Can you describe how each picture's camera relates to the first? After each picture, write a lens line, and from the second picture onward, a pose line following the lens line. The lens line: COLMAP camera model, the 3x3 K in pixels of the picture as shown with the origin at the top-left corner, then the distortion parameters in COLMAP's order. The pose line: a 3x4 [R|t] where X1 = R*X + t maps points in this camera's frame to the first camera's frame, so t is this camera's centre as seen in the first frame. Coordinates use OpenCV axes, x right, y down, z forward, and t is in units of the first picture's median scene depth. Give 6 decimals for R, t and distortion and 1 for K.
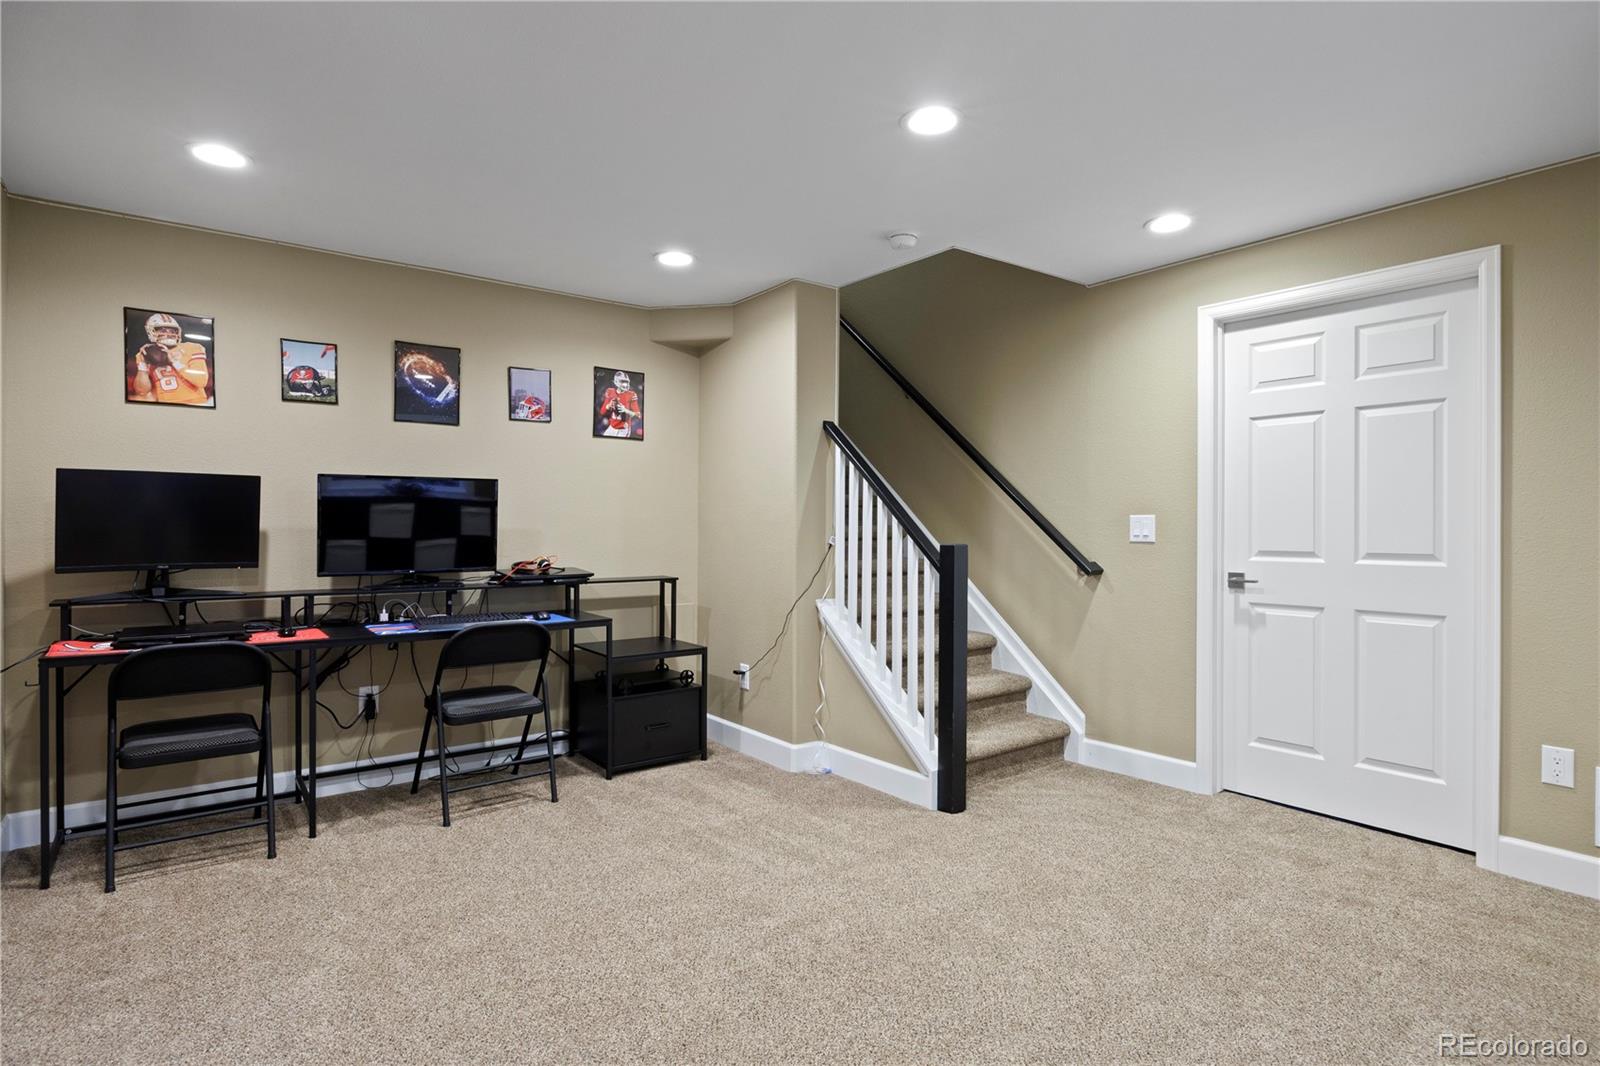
lens RADIAL K [[816.3, 0, 812.1], [0, 816.3, 535.2], [0, 0, 1]] dist [-0.003746, -0.001600]
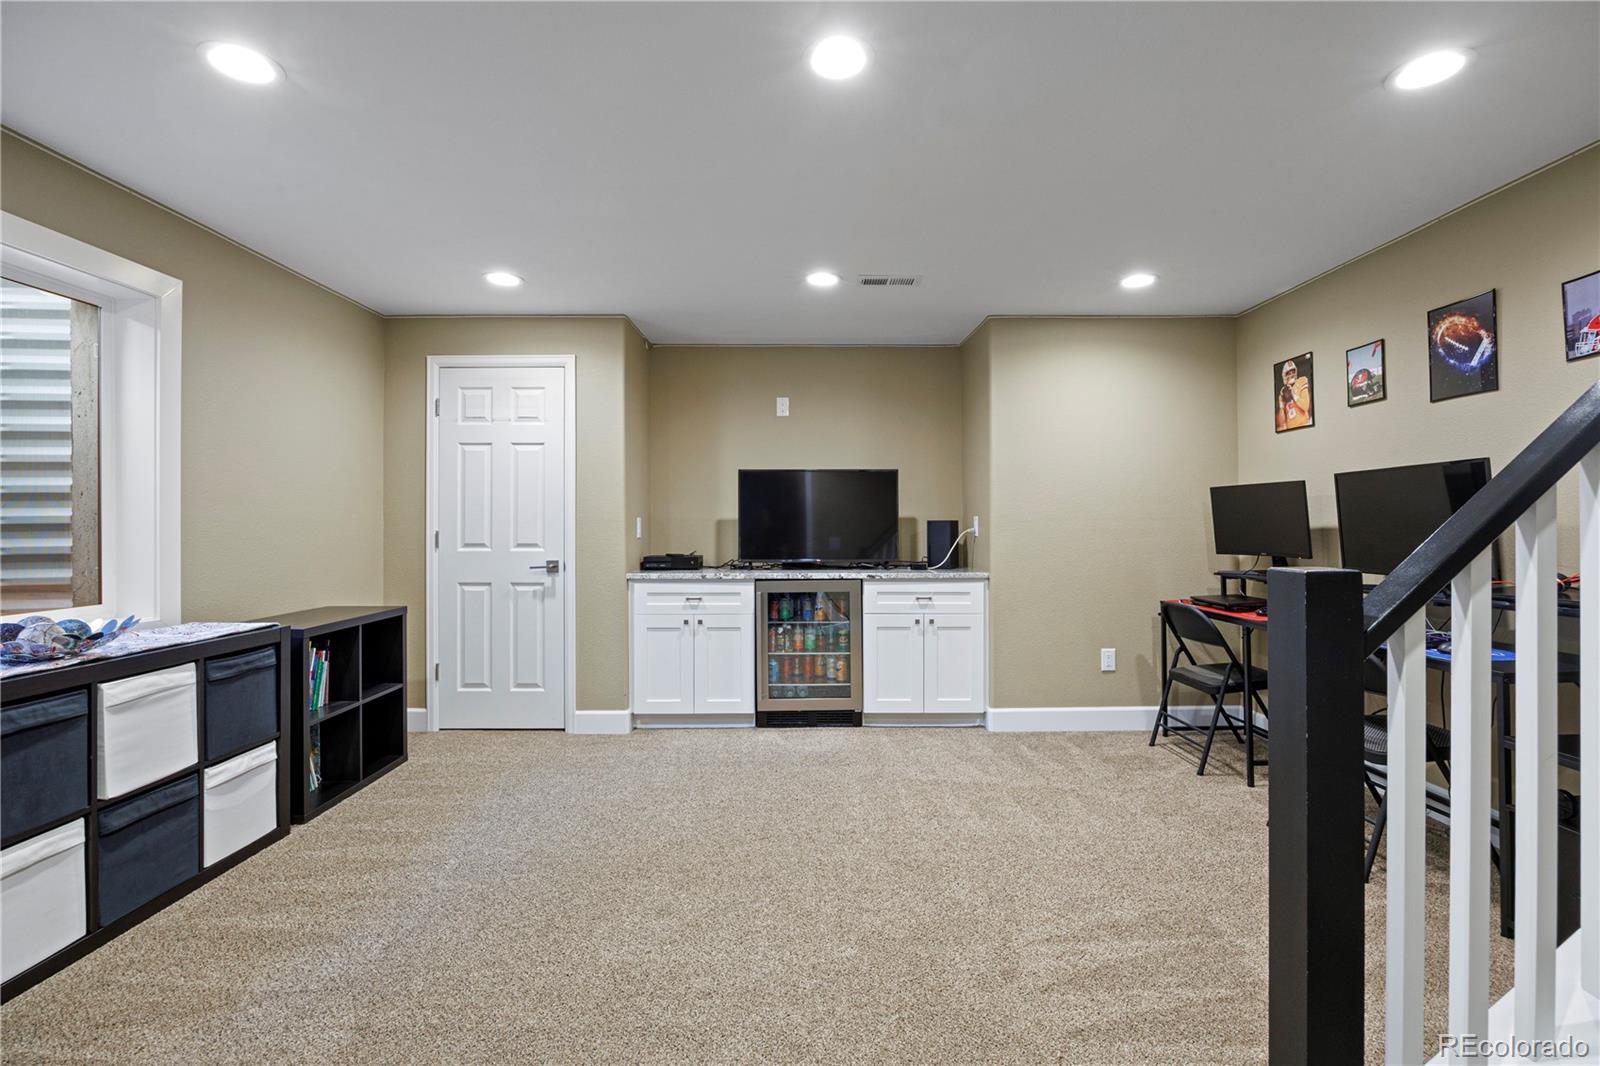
lens RADIAL K [[730.6, 0, 811.7], [0, 730.6, 524.3], [0, 0, 1]] dist [-0.013631, 0.000014]
pose [[-0.602372, 0.001855, -0.798213, 0.540080], [-0.001036, 0.999995, 0.003105, -0.011404], [0.798215, 0.002697, -0.602367, 0.989996]]
